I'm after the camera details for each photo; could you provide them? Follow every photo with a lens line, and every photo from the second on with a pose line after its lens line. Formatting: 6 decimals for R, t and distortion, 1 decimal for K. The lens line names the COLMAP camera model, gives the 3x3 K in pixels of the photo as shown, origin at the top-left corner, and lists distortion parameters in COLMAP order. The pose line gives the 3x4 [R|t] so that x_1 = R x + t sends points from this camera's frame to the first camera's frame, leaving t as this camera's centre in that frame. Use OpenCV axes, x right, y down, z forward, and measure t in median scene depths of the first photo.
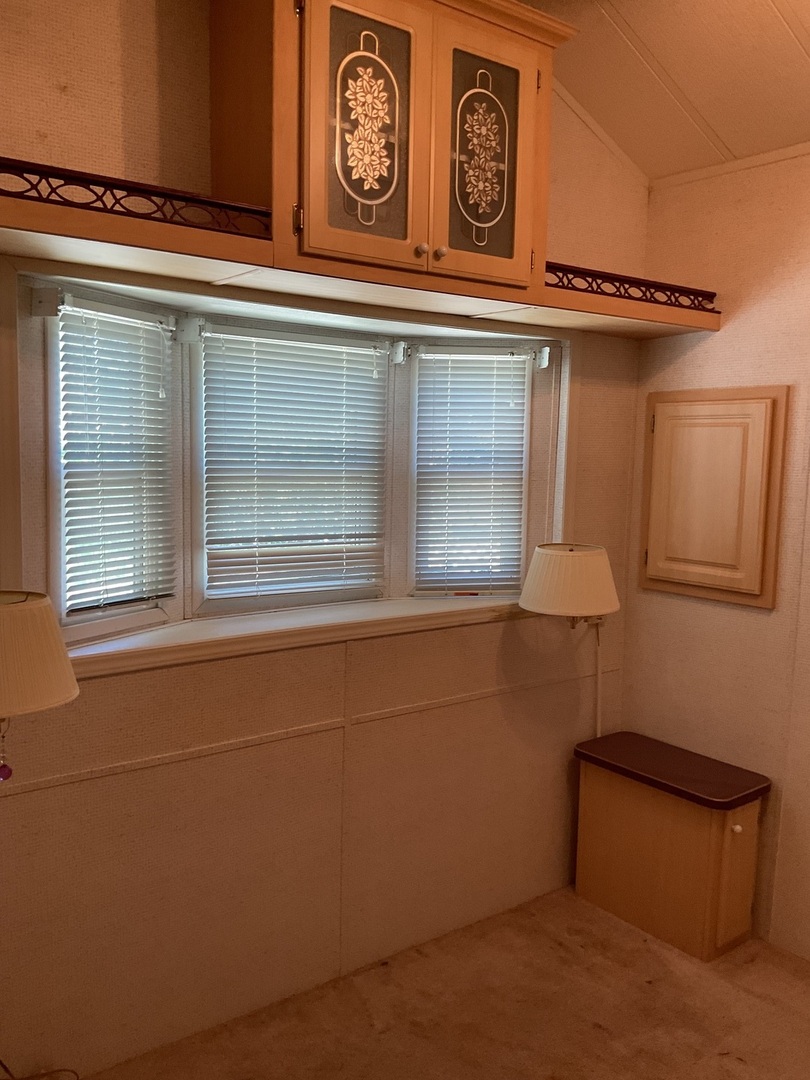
lens RADIAL K [[884.3, 0, 400.6], [0, 884.3, 546.2], [0, 0, 1]] dist [0.074301, -0.134551]
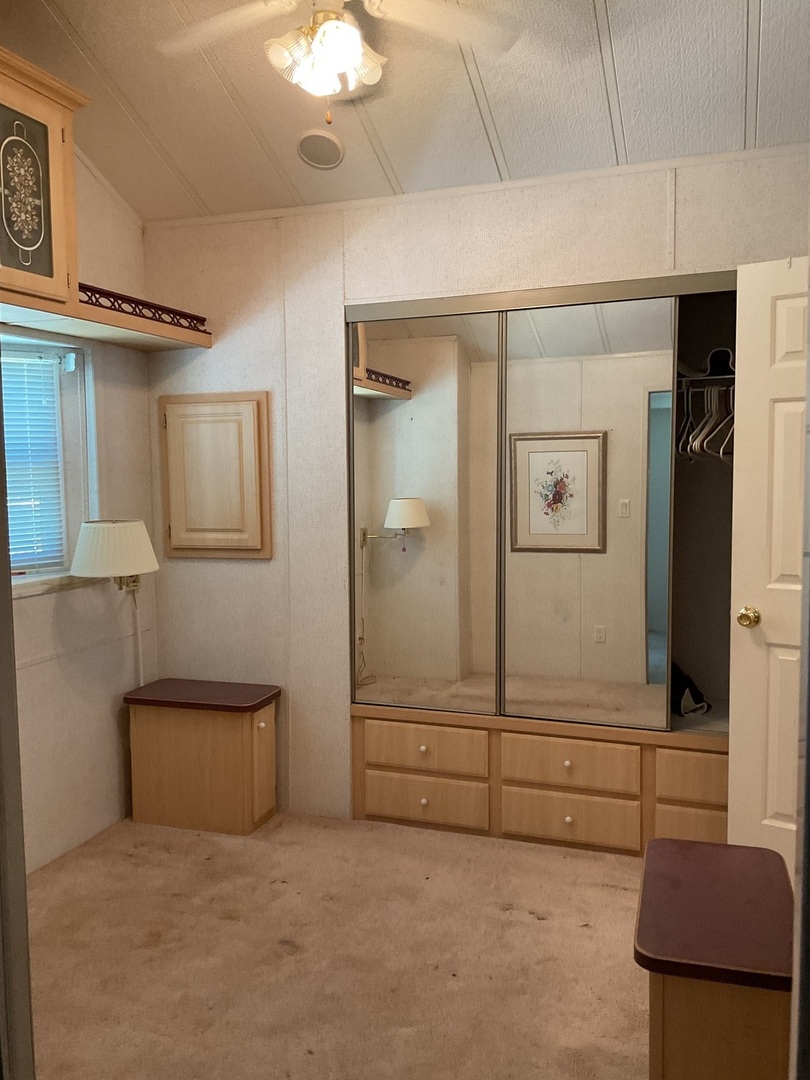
lens RADIAL K [[884.3, 0, 407.1], [0, 884.3, 539.4], [0, 0, 1]] dist [0.074301, -0.134551]
pose [[0.829116, -0.071913, 0.554433, -0.142783], [0.086204, 0.996277, 0.000311, 0.057588], [-0.552391, 0.047536, 0.832228, -0.208871]]
